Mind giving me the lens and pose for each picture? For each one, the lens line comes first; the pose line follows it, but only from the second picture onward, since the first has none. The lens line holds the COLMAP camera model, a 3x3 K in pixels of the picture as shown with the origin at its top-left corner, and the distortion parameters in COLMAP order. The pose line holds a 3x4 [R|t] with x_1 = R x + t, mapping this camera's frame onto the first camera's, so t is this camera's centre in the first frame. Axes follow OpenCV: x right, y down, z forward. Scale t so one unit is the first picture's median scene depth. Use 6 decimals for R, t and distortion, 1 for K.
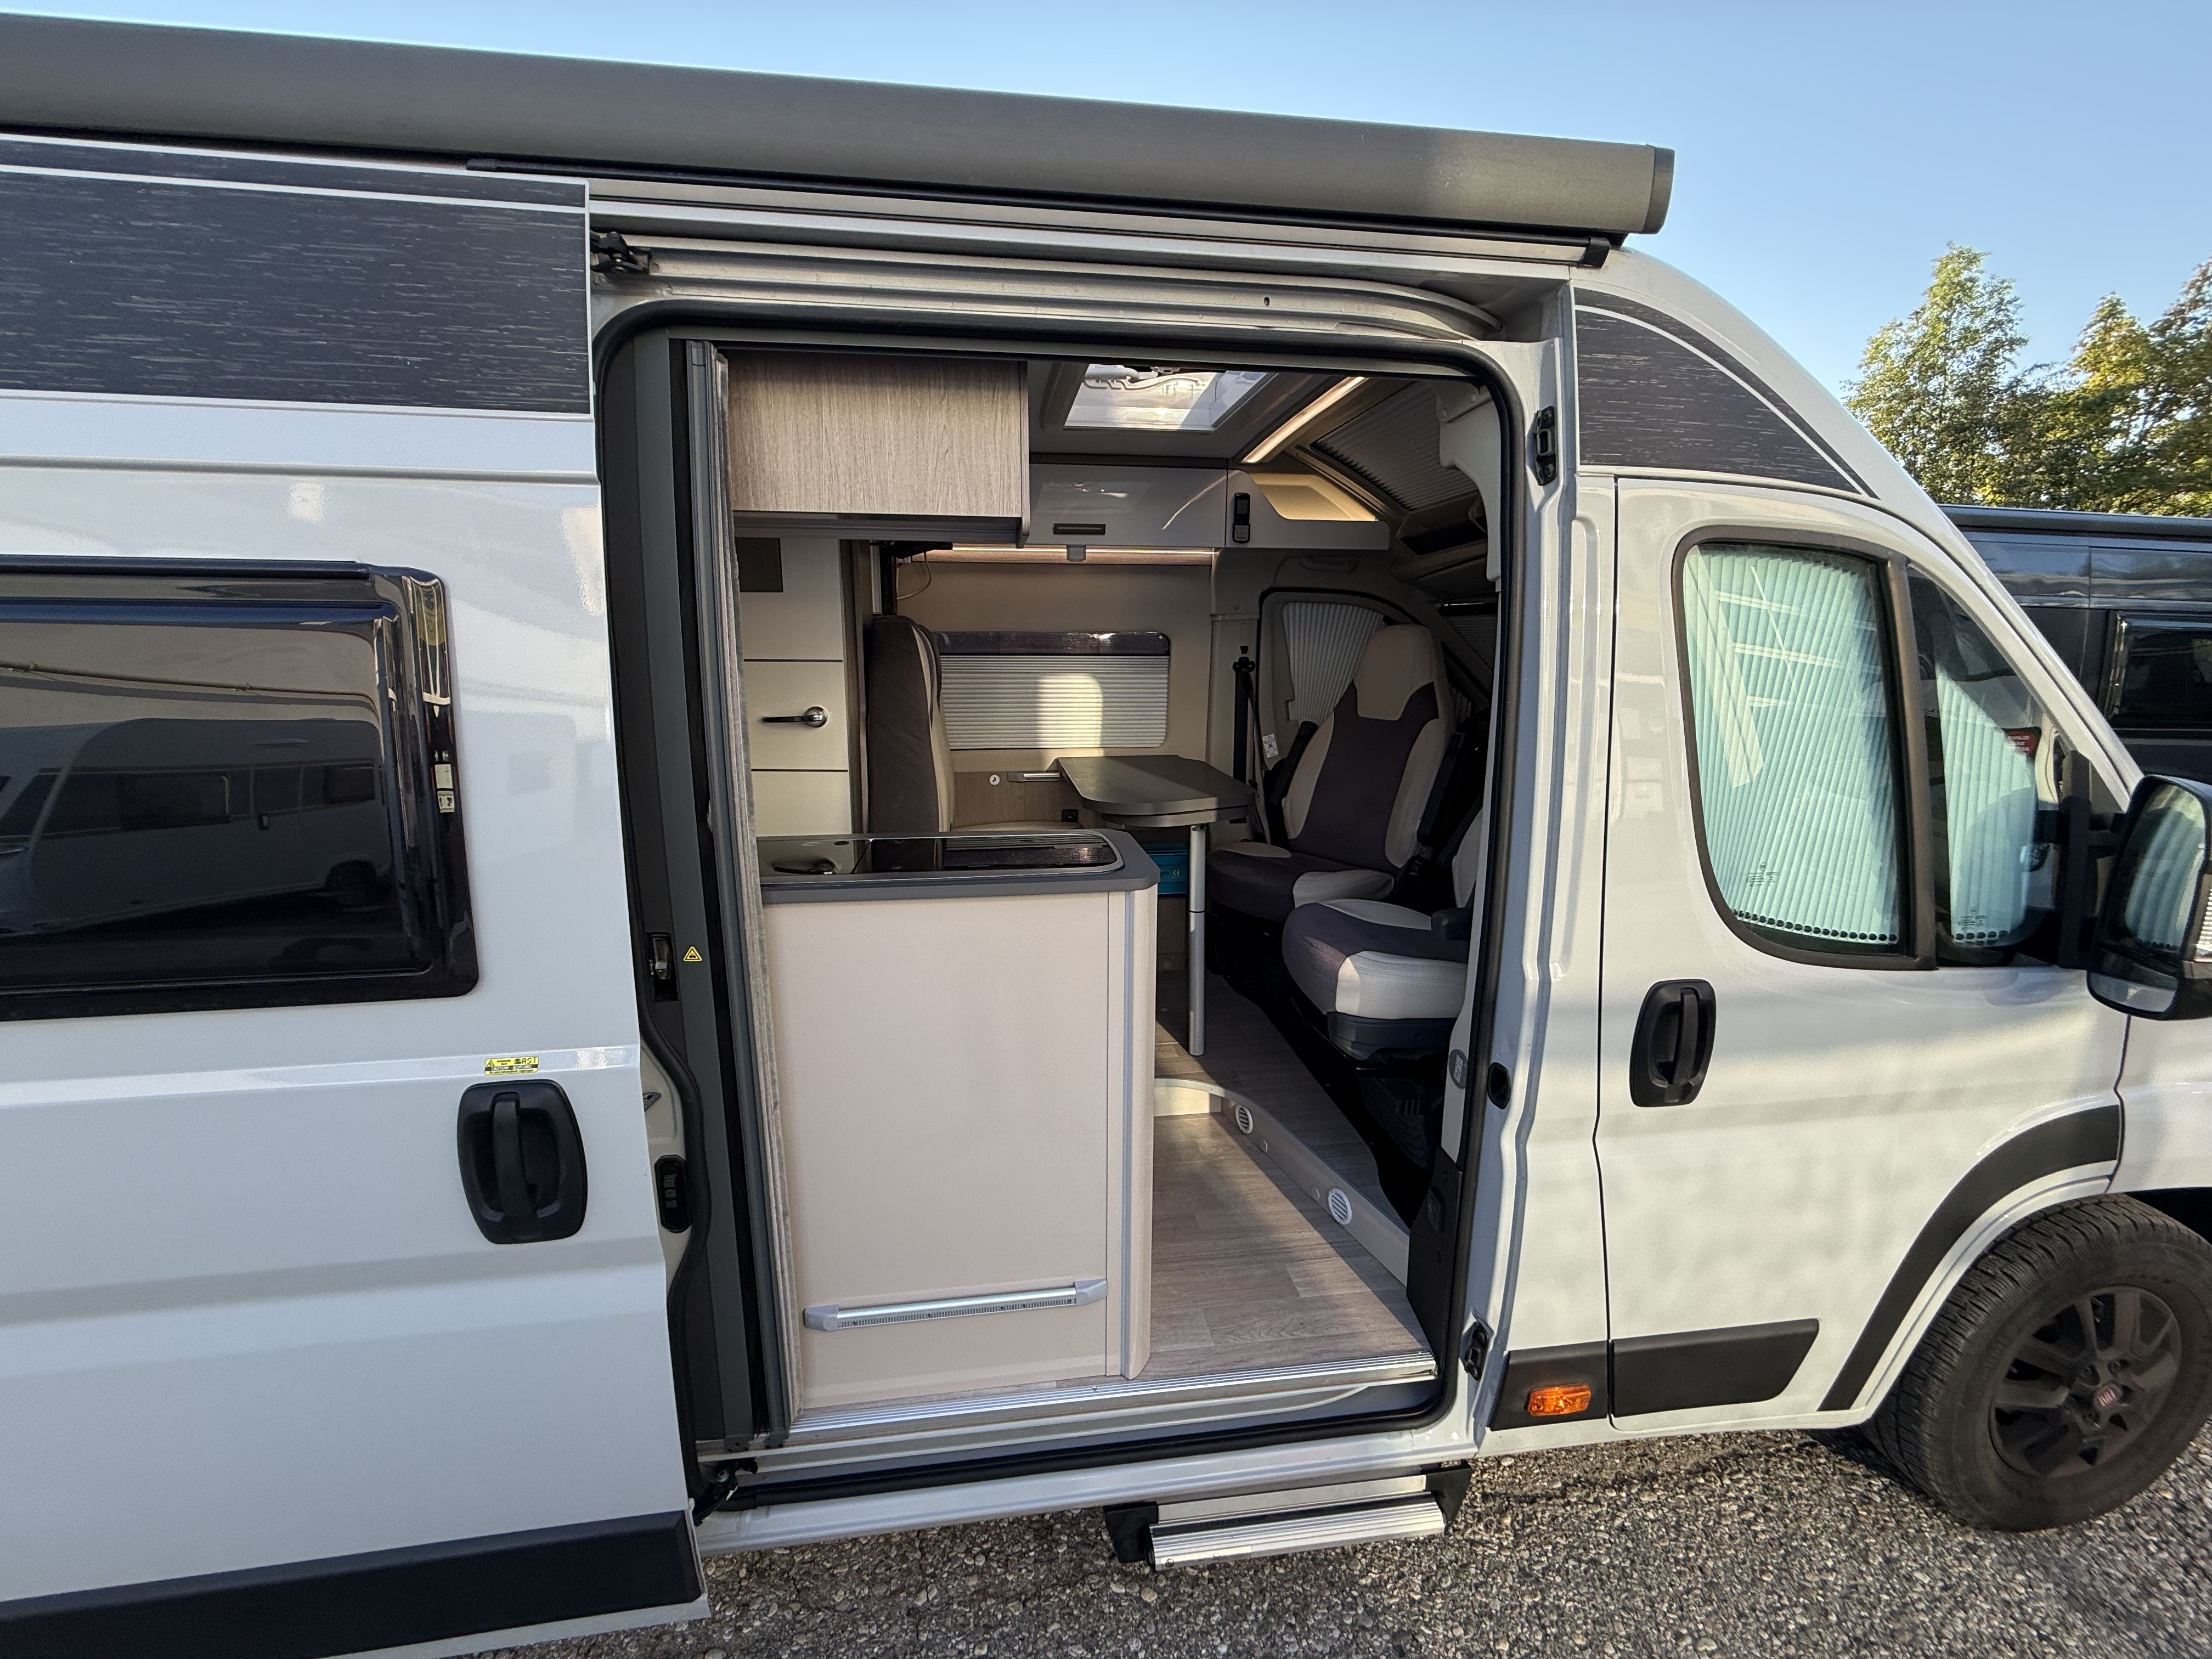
lens RADIAL K [[875.7, 0, 1095.9], [0, 875.7, 828.9], [0, 0, 1]] dist [-0.001915, 0.000686]
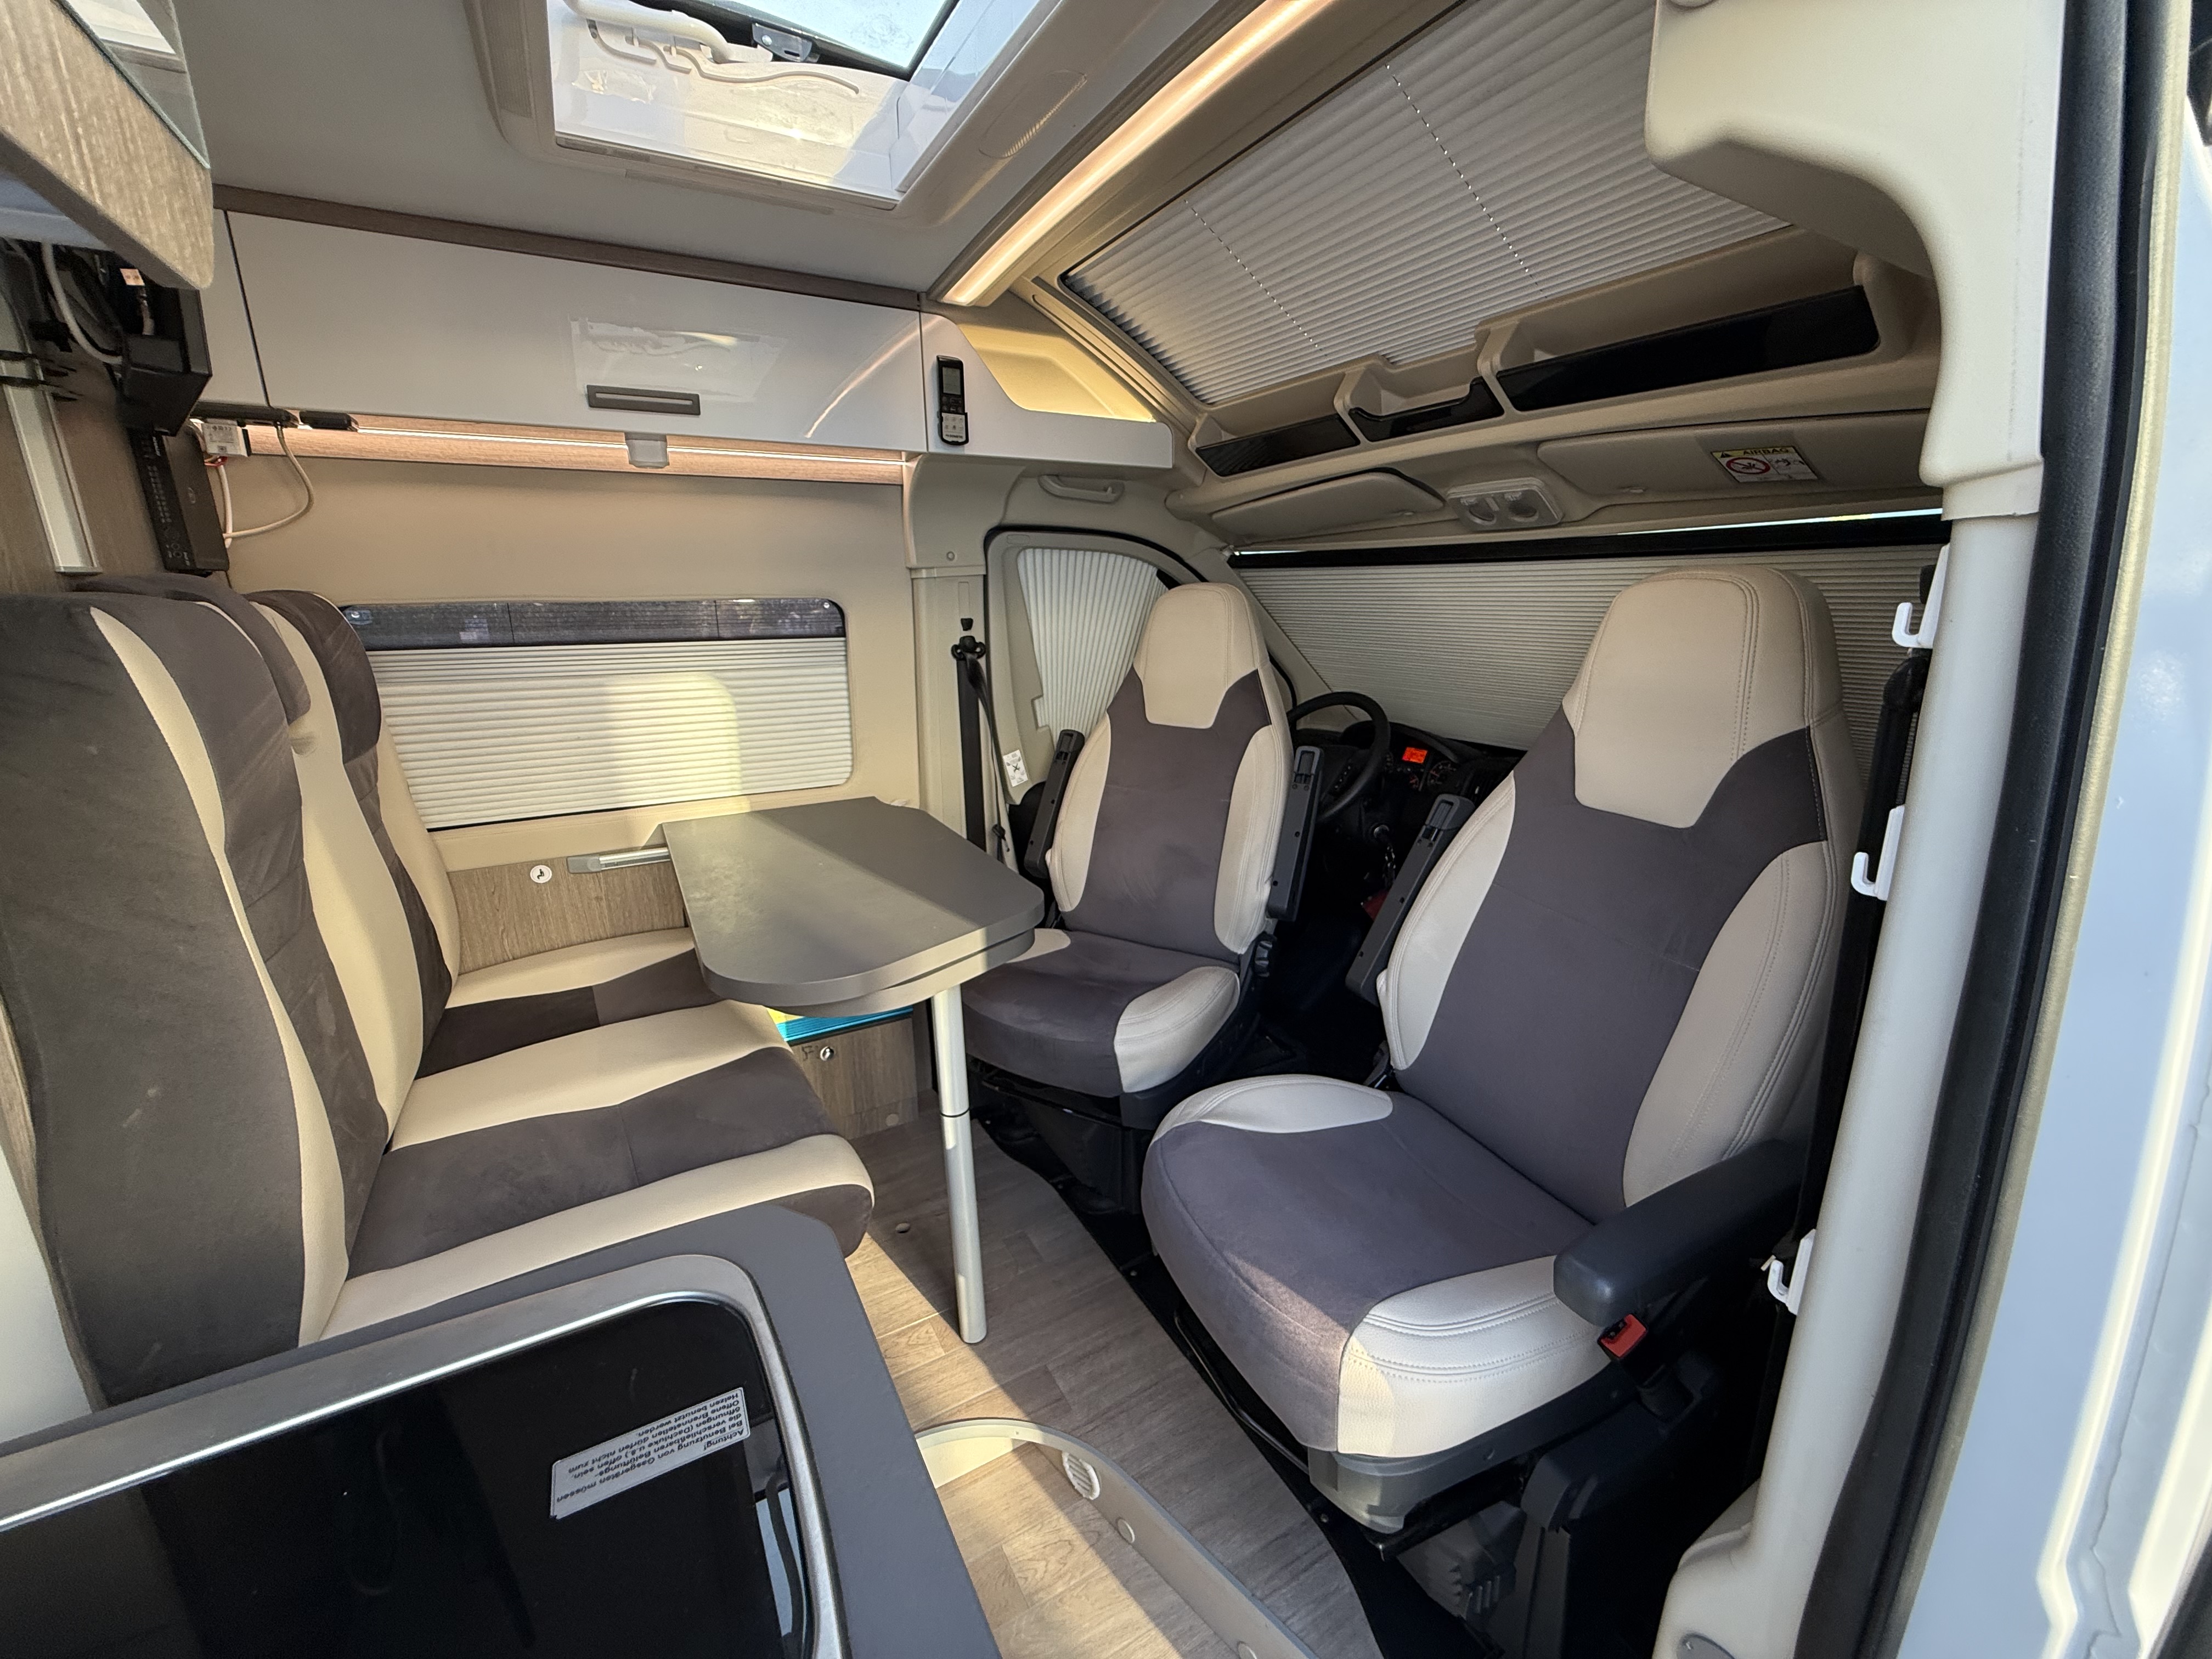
lens RADIAL K [[875.7, 0, 1108.6], [0, 875.7, 825.4], [0, 0, 1]] dist [-0.001915, 0.000686]
pose [[0.925106, -0.105151, 0.364858, 0.029456], [0.085443, 0.993895, 0.069794, -0.154638], [-0.369970, -0.033393, 0.928444, 0.602157]]
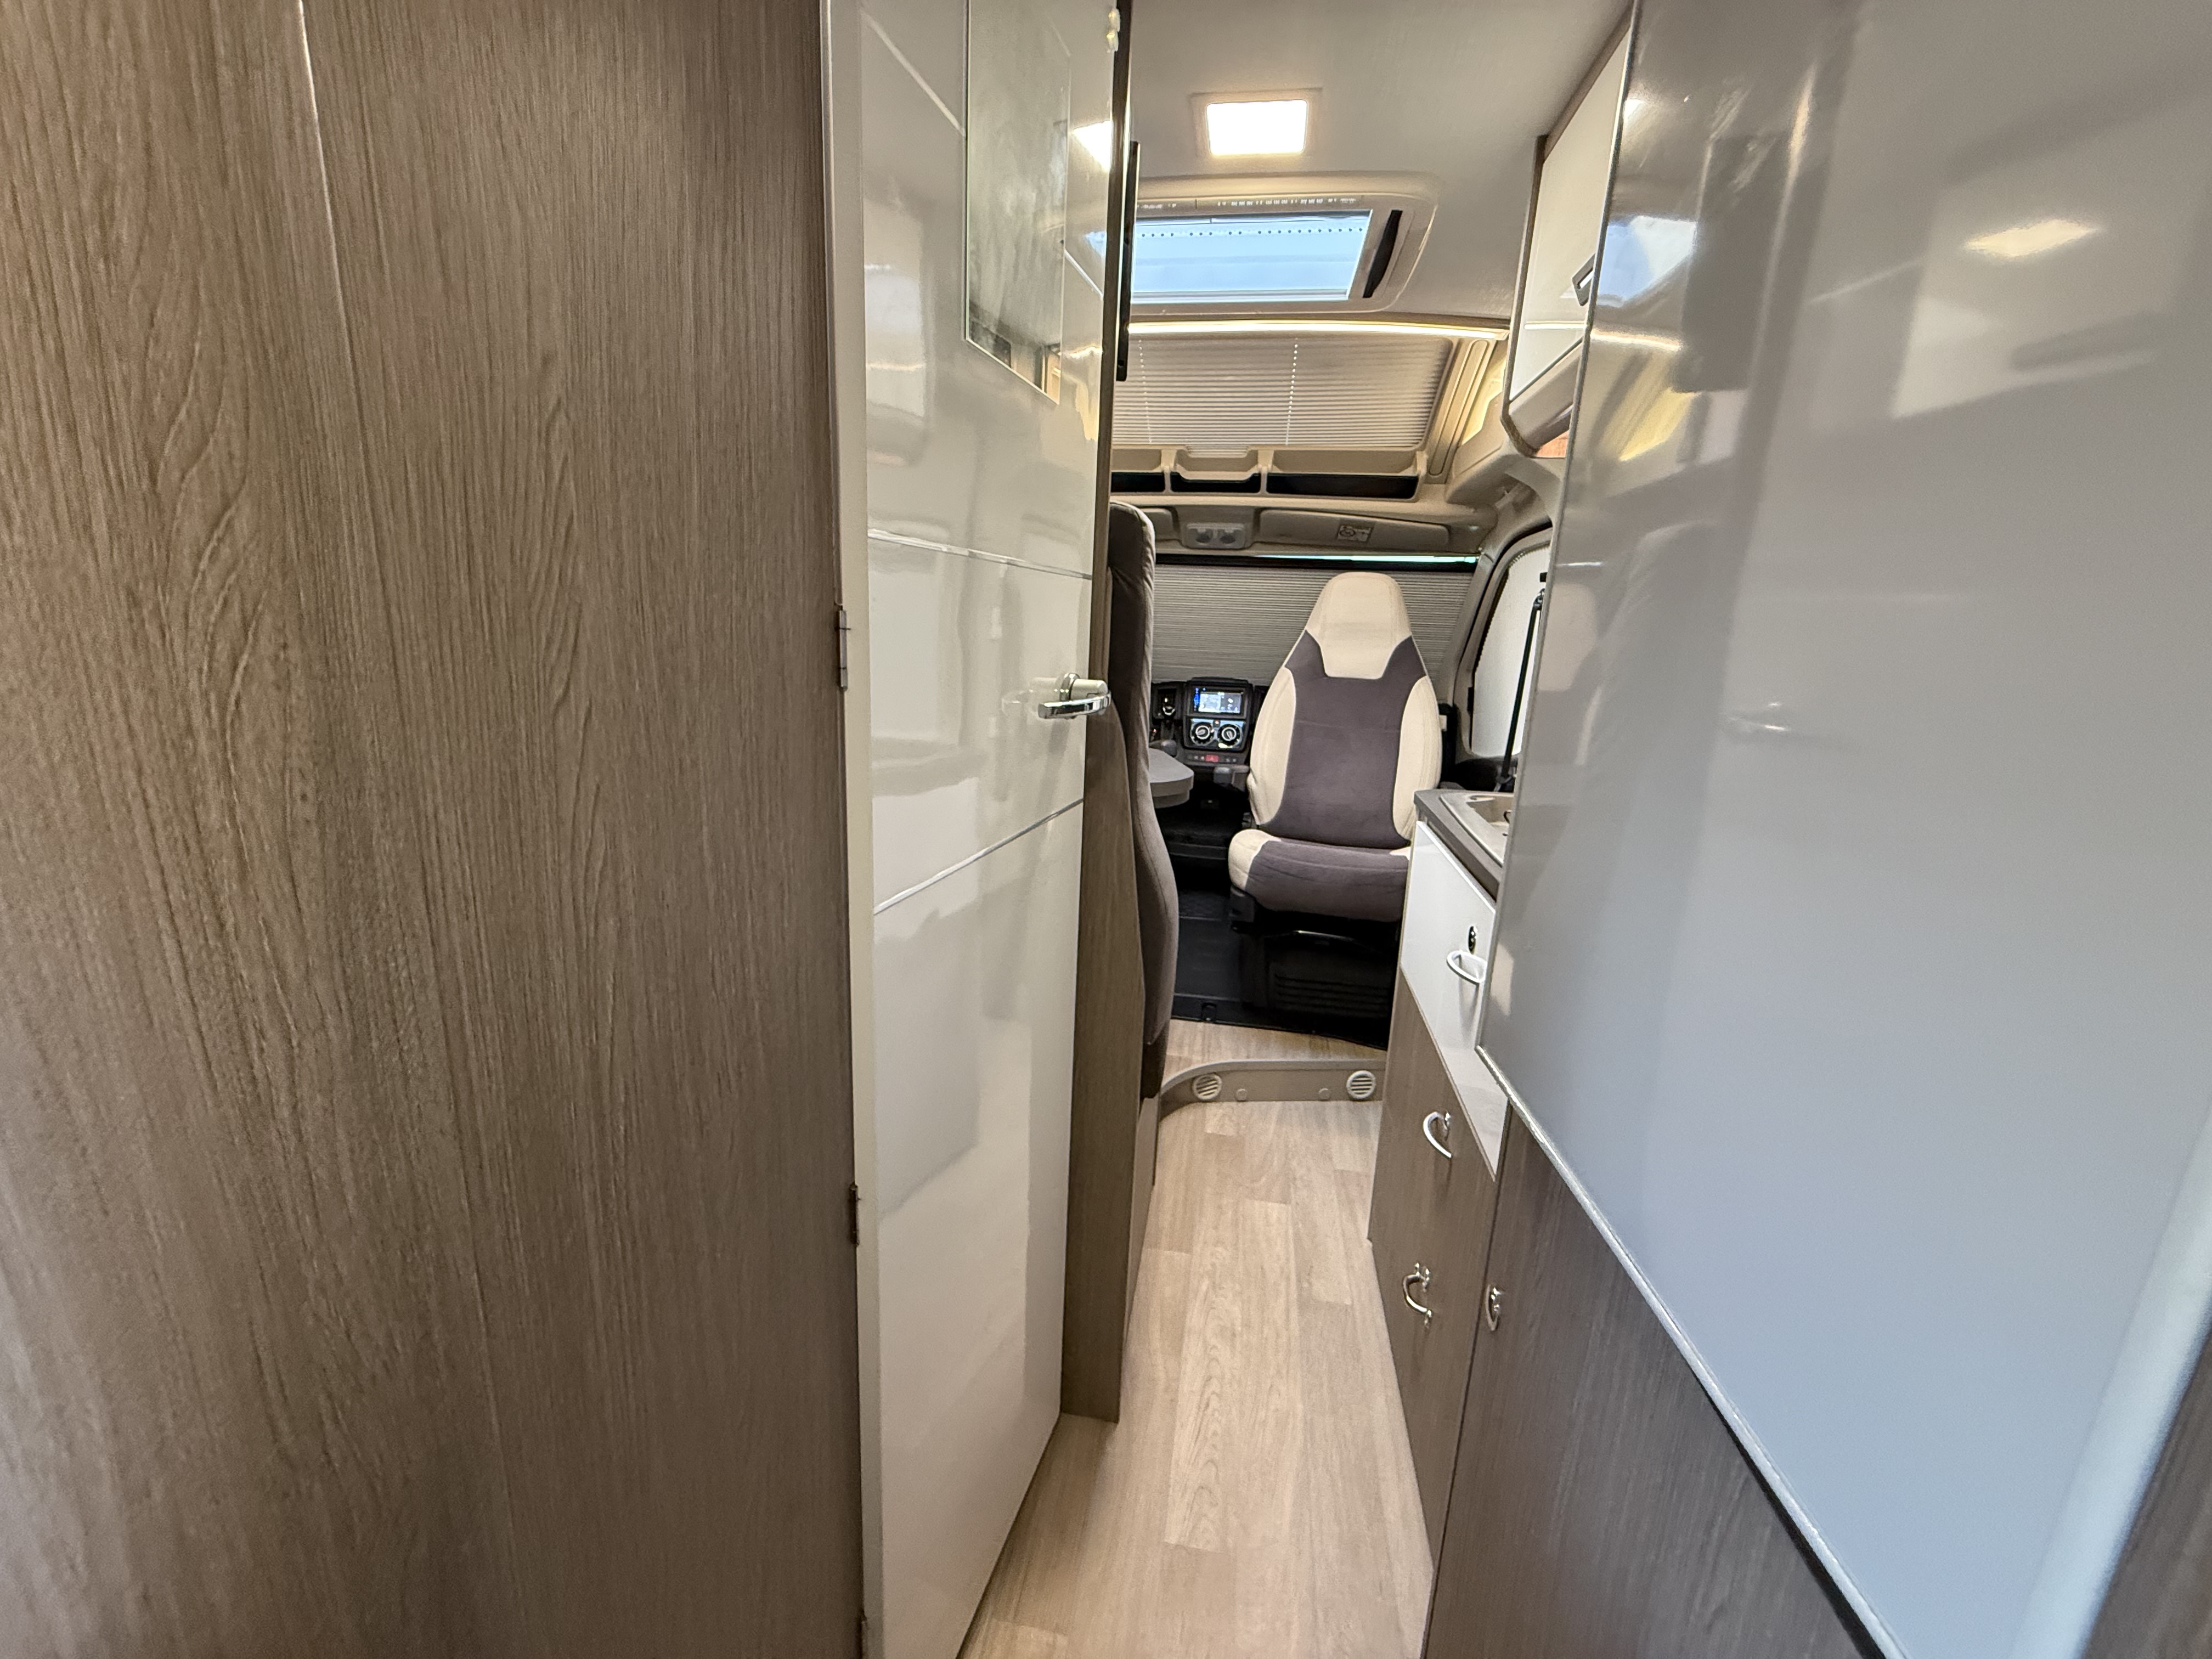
lens RADIAL K [[875.7, 0, 1100.4], [0, 875.7, 821.2], [0, 0, 1]] dist [-0.001915, 0.000686]
pose [[0.300276, -0.213143, 0.929733, -0.878720], [0.158764, 0.972286, 0.171622, -0.170422], [-0.940547, 0.096074, 0.325794, 0.961496]]
